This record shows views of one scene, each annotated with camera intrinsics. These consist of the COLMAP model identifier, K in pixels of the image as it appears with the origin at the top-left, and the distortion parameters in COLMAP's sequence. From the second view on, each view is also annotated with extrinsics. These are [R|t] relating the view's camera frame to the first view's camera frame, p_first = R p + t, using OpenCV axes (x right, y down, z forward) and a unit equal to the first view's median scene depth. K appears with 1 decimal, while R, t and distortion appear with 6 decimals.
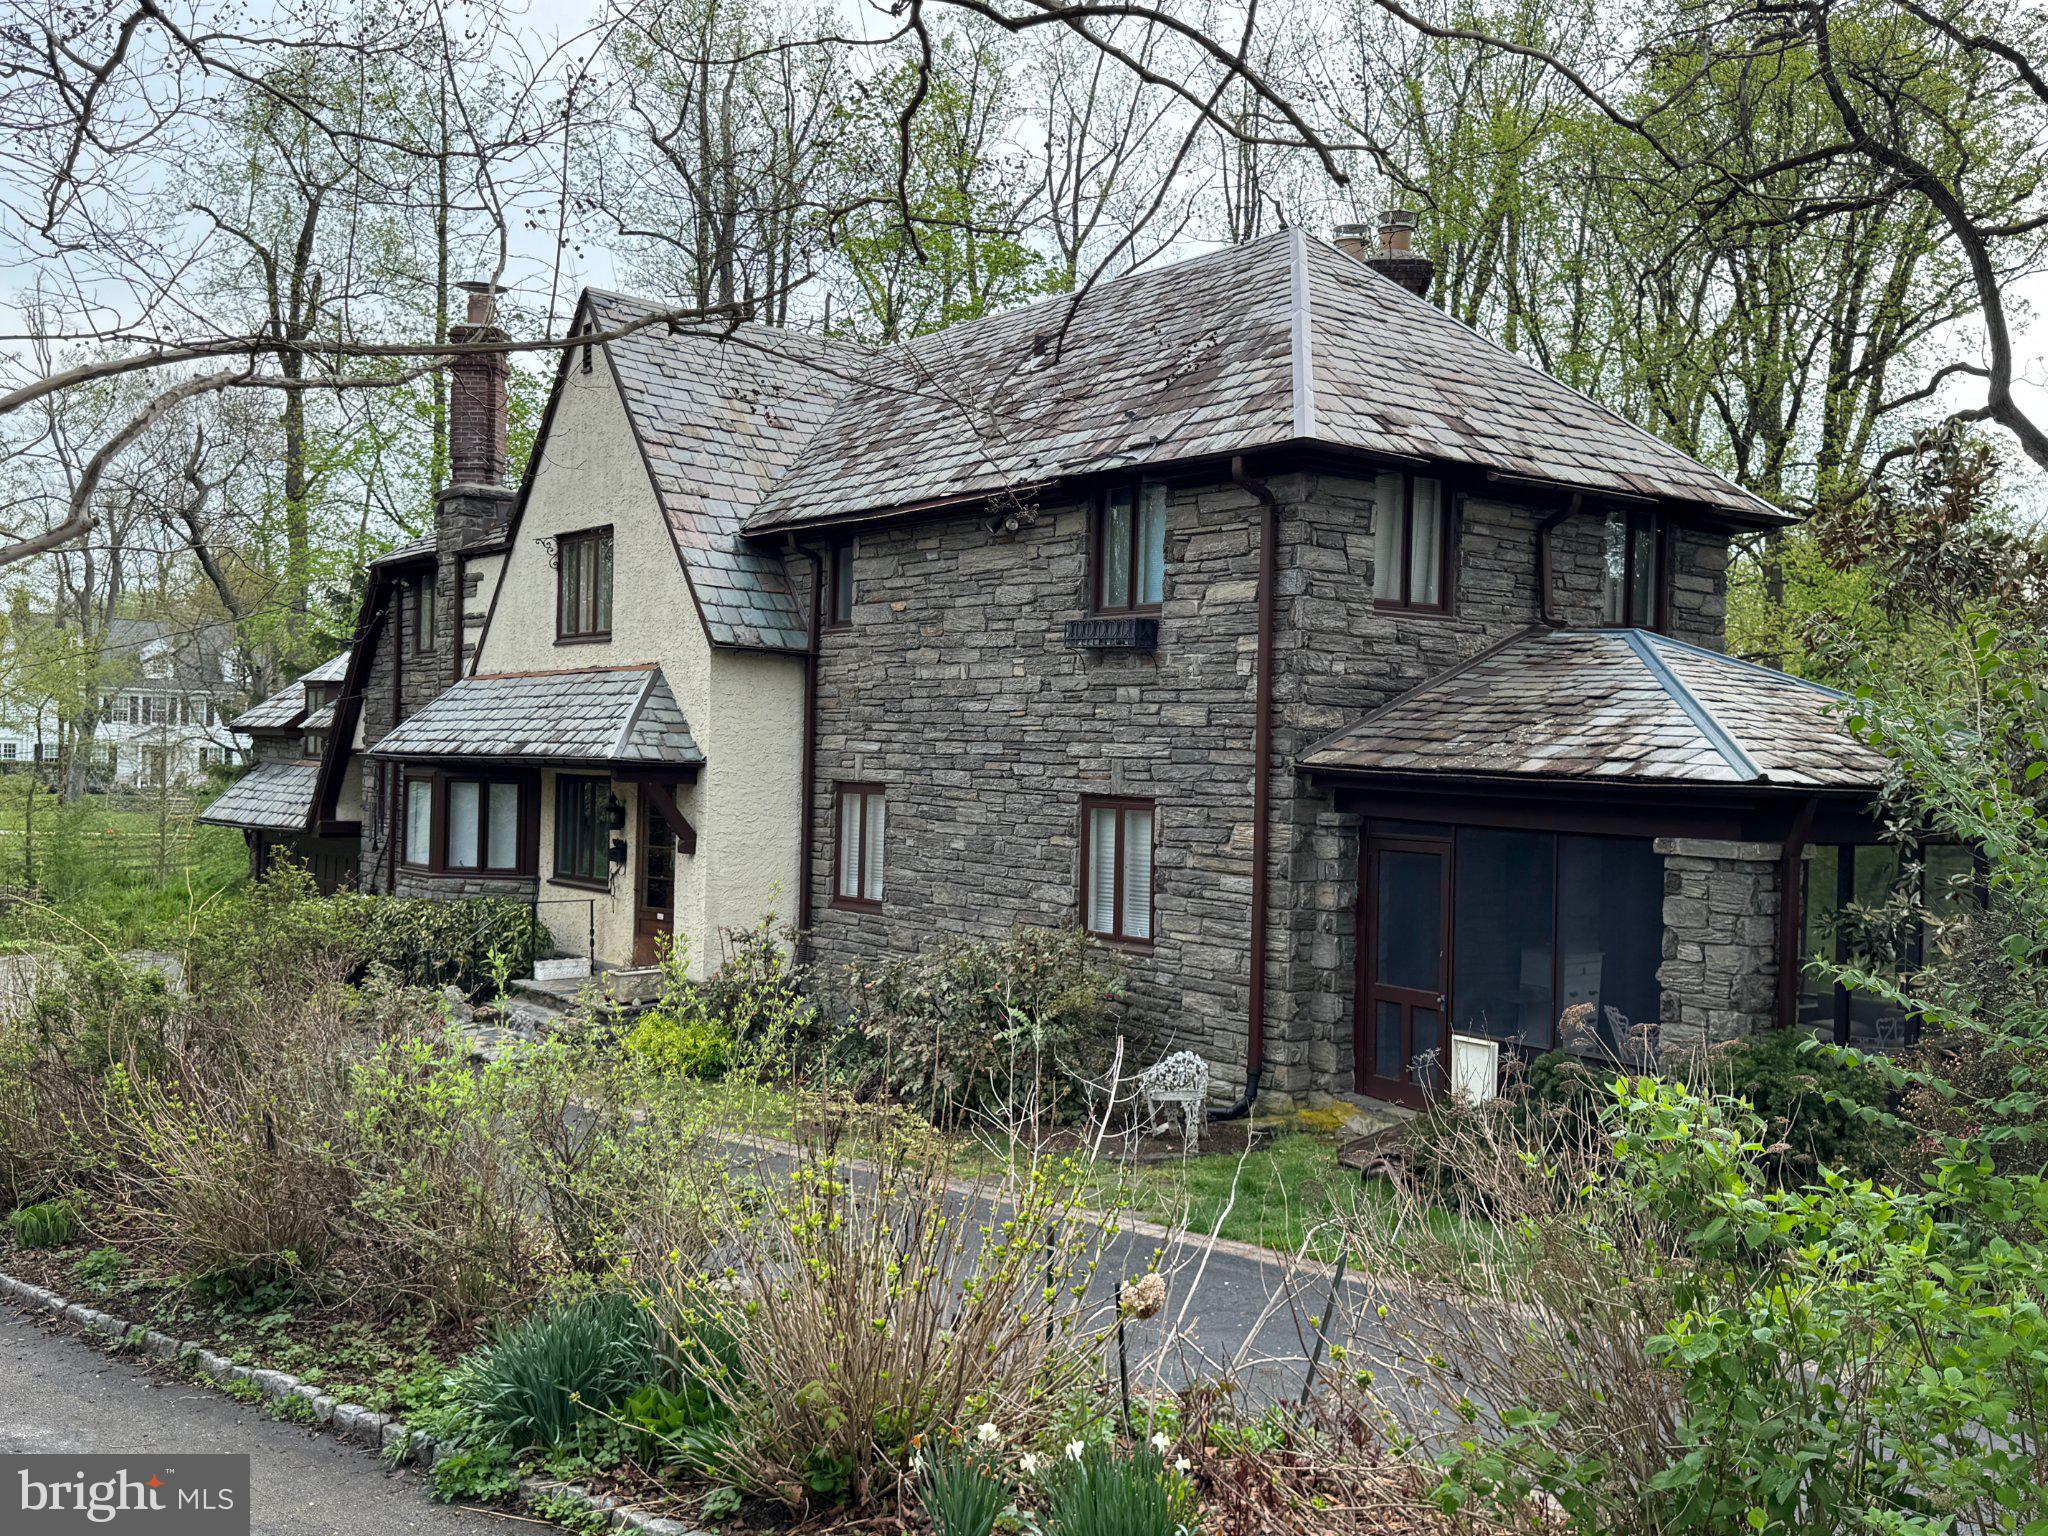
lens RADIAL K [[1912.7, 0, 1024.0], [0, 1912.7, 768.0], [0, 0, 1]] dist [0.001971, 0.000612]
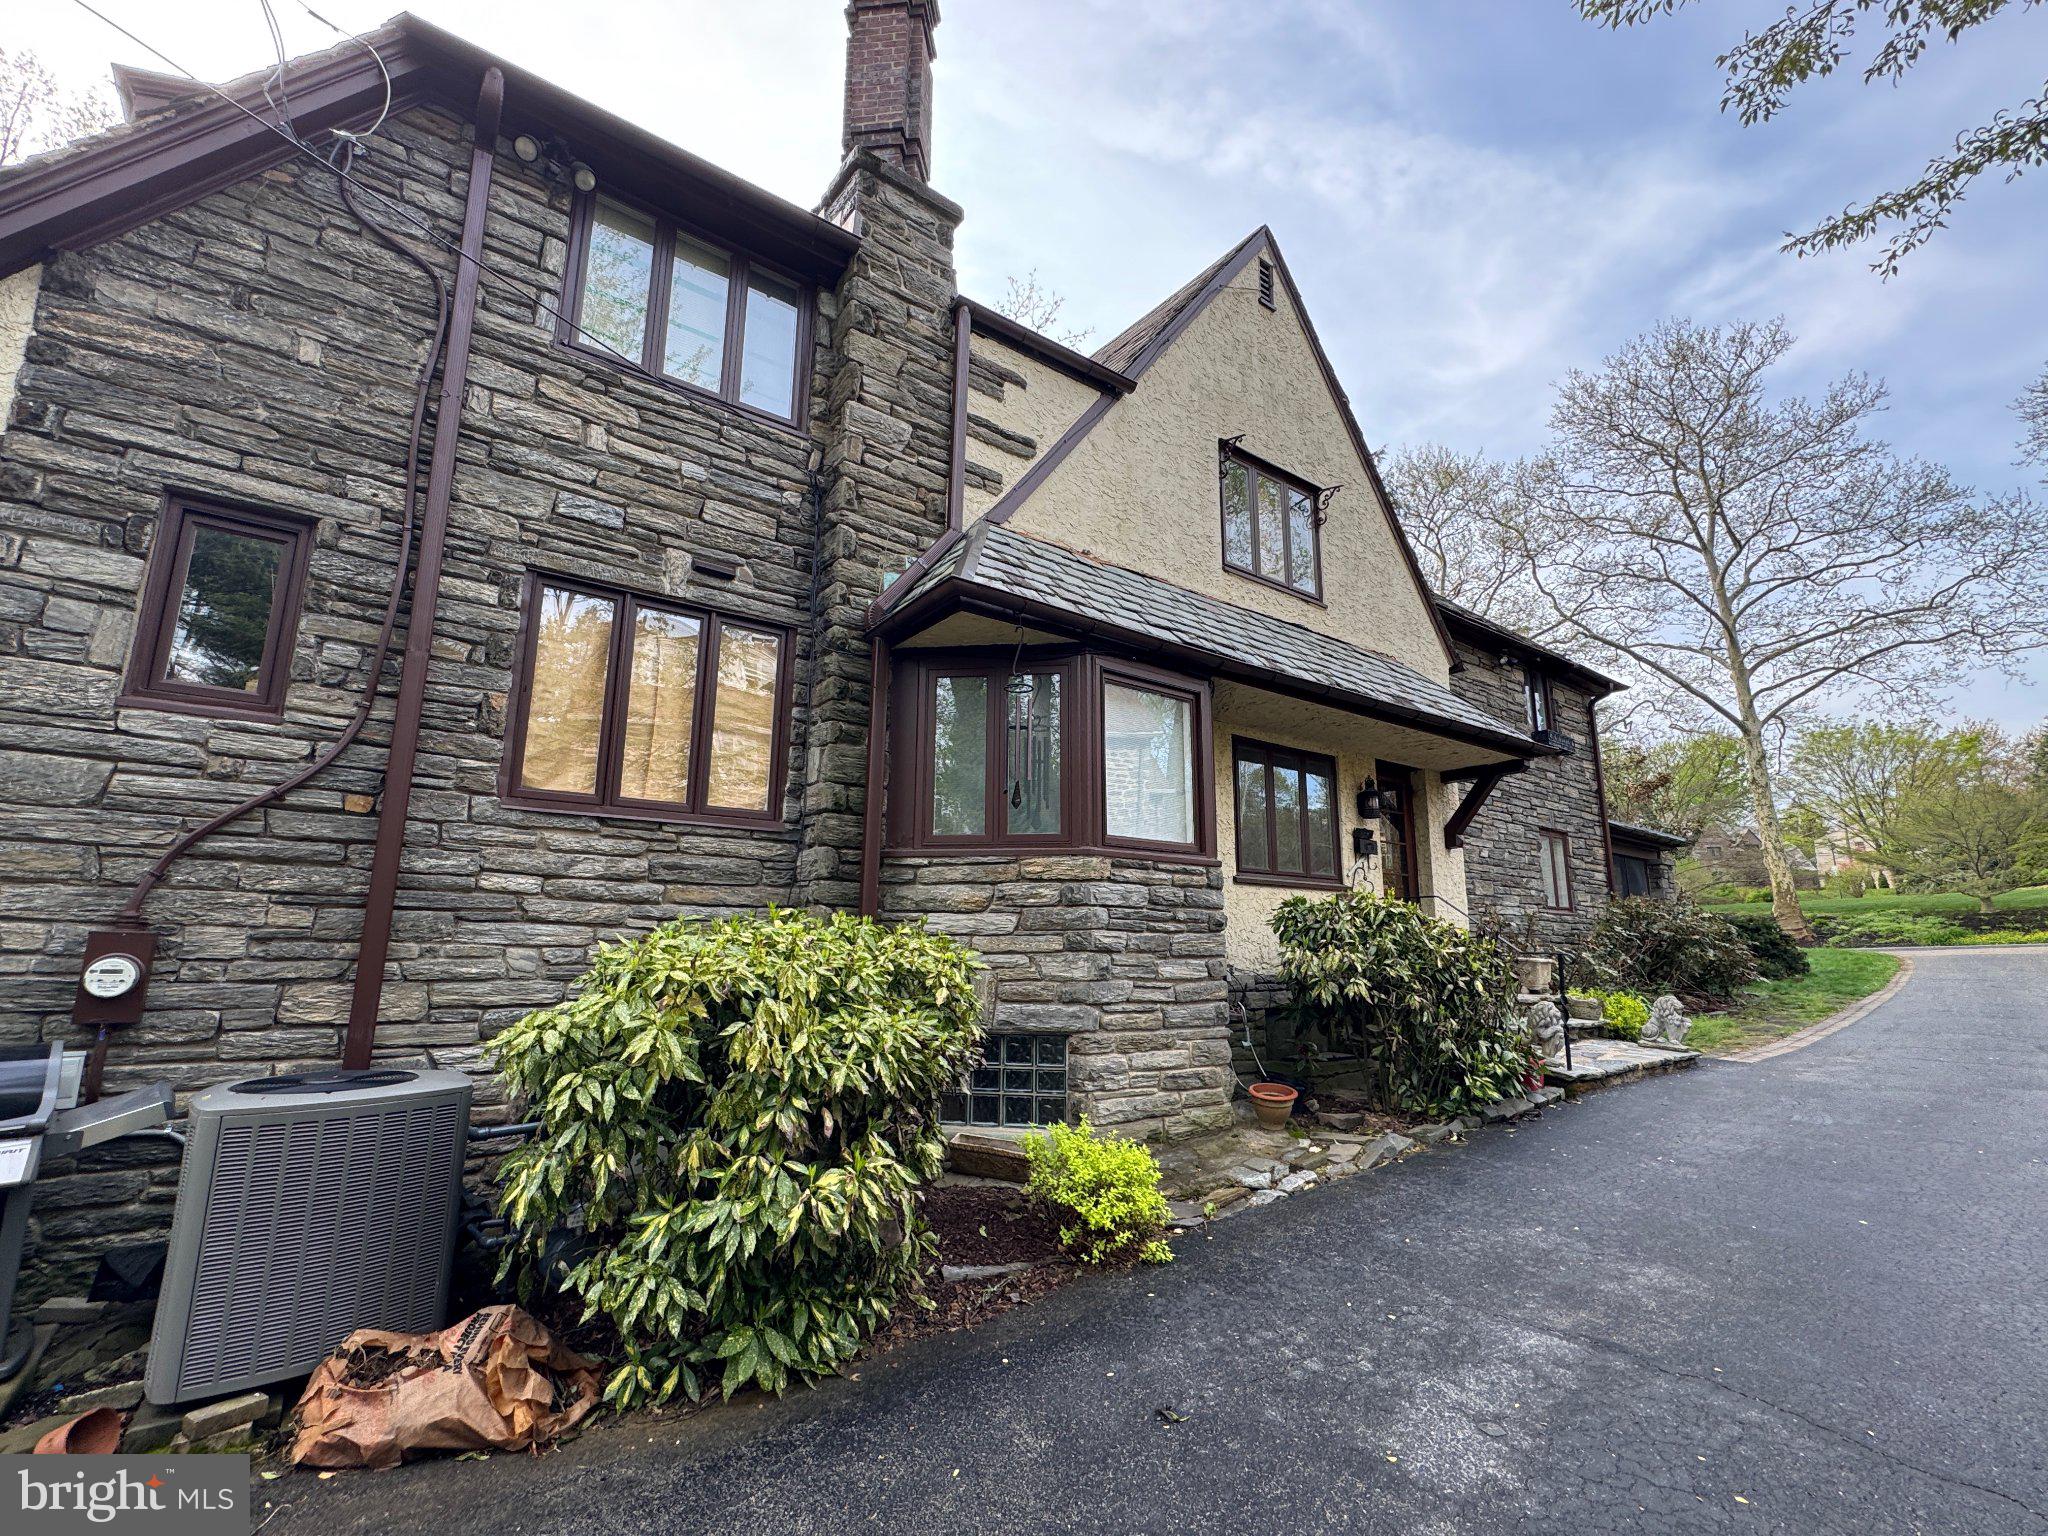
lens RADIAL K [[902.3, 0, 1024.0], [0, 902.3, 768.0], [0, 0, 1]] dist [-0.000518, -0.000020]
pose [[0.009873, 0.168141, 0.985713, -0.570638], [-0.001867, 0.985763, -0.168131, 0.071628], [-0.999950, -0.000180, 0.010046, 1.044411]]
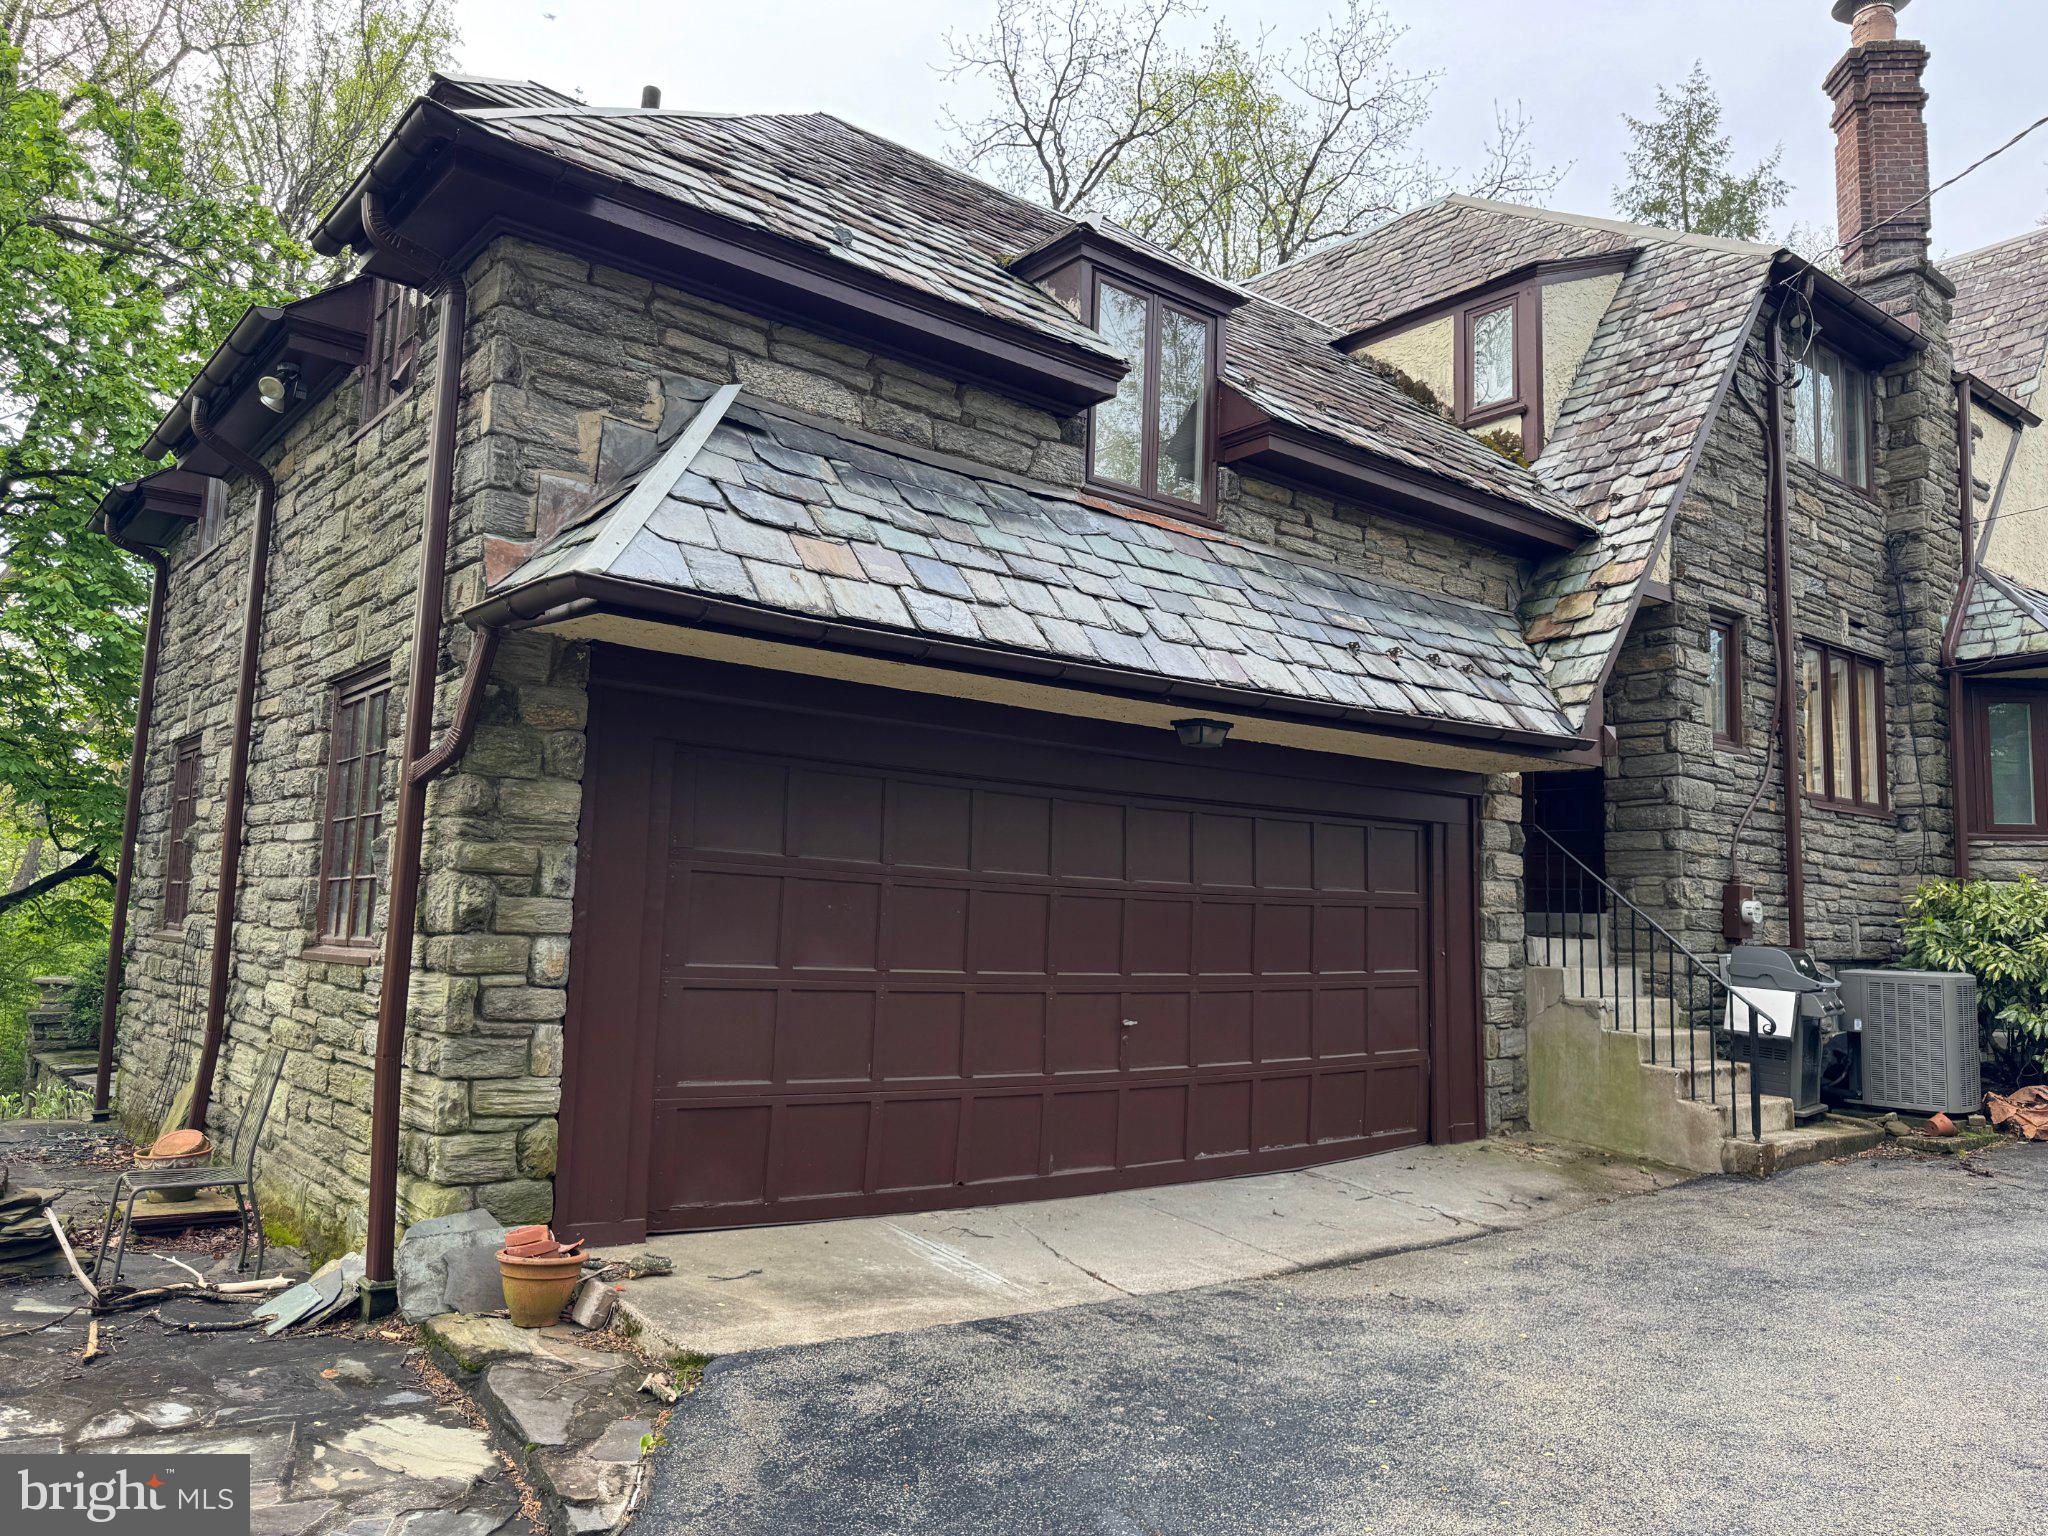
lens RADIAL K [[1483.1, 0, 1024.0], [0, 1483.1, 768.0], [0, 0, 1]] dist [0.002391, 0.002176]
pose [[-0.027875, 0.081327, 0.996298, -0.848819], [-0.019217, 0.996457, -0.081878, 0.078991], [-0.999427, -0.021429, -0.026213, 1.429810]]
